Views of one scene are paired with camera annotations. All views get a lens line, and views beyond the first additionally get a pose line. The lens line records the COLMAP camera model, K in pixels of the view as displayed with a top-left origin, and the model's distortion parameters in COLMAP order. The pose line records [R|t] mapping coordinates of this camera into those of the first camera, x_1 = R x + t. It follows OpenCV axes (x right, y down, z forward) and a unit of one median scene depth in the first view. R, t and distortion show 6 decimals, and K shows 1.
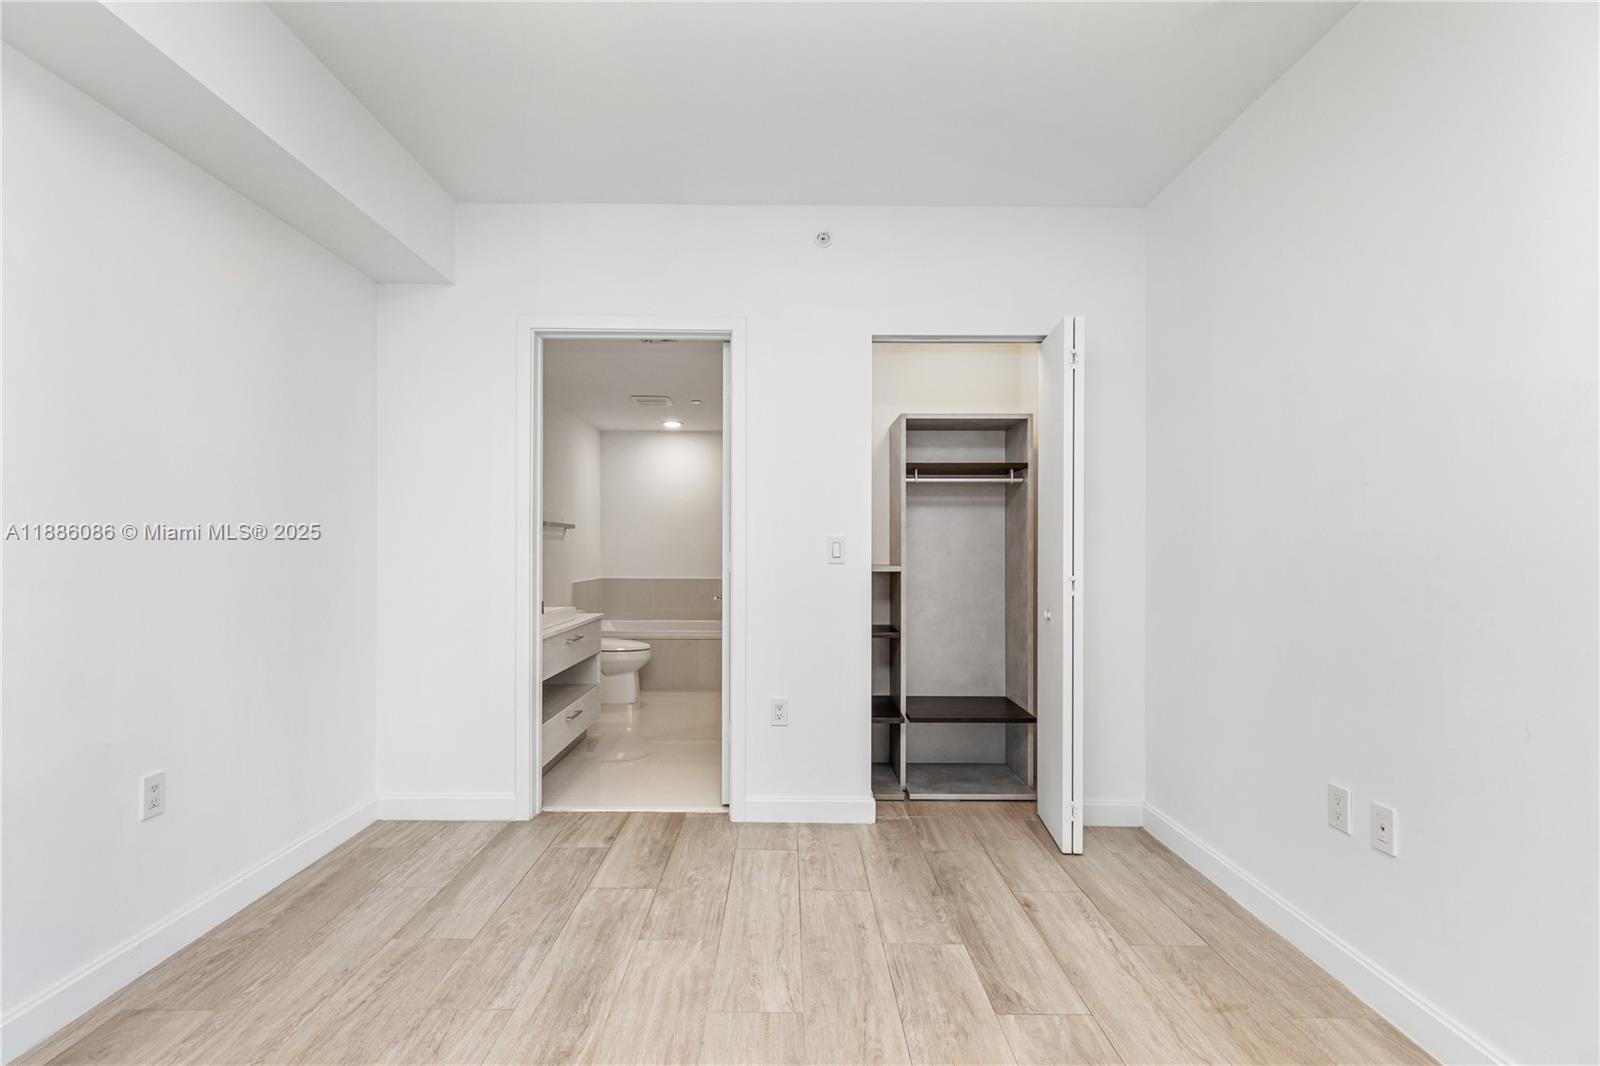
lens RADIAL K [[723.8, 0, 792.8], [0, 723.8, 548.7], [0, 0, 1]] dist [0.008405, -0.000618]
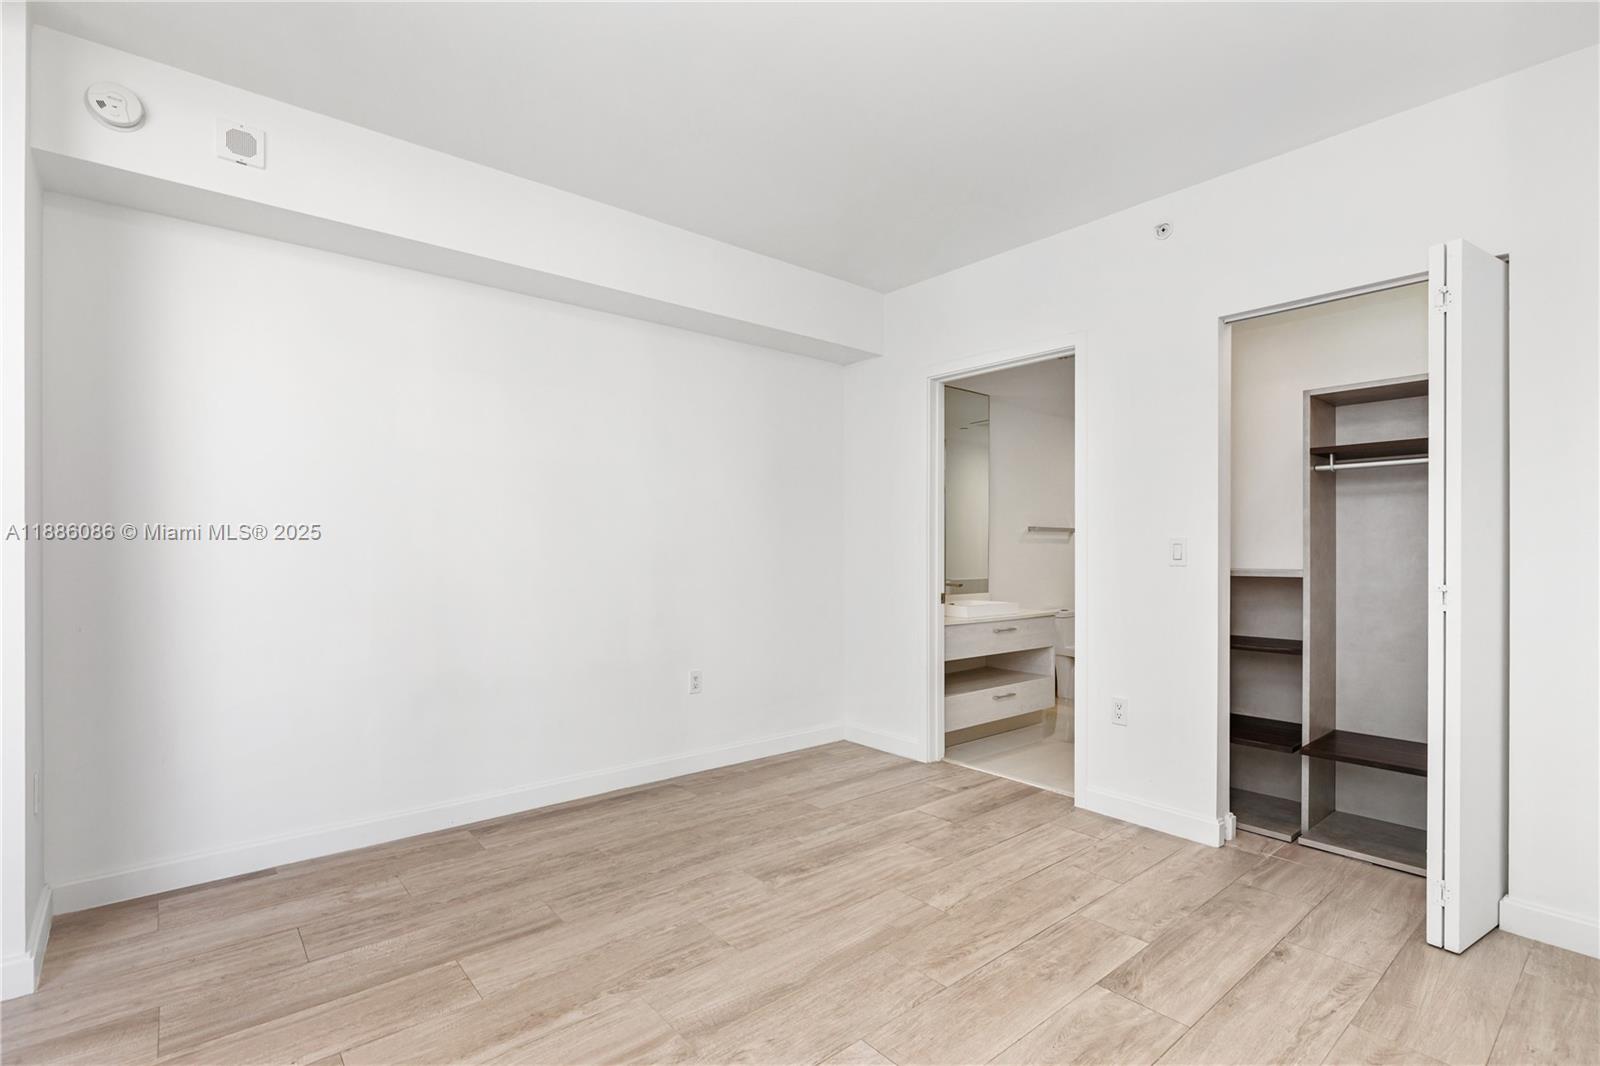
lens RADIAL K [[745.1, 0, 779.6], [0, 745.1, 555.7], [0, 0, 1]] dist [0.001408, 0.000366]
pose [[0.631351, 0.001706, -0.775495, 0.560455], [0.000447, 0.999997, 0.002564, 0.005116], [0.775497, -0.001965, 0.631348, -0.035437]]
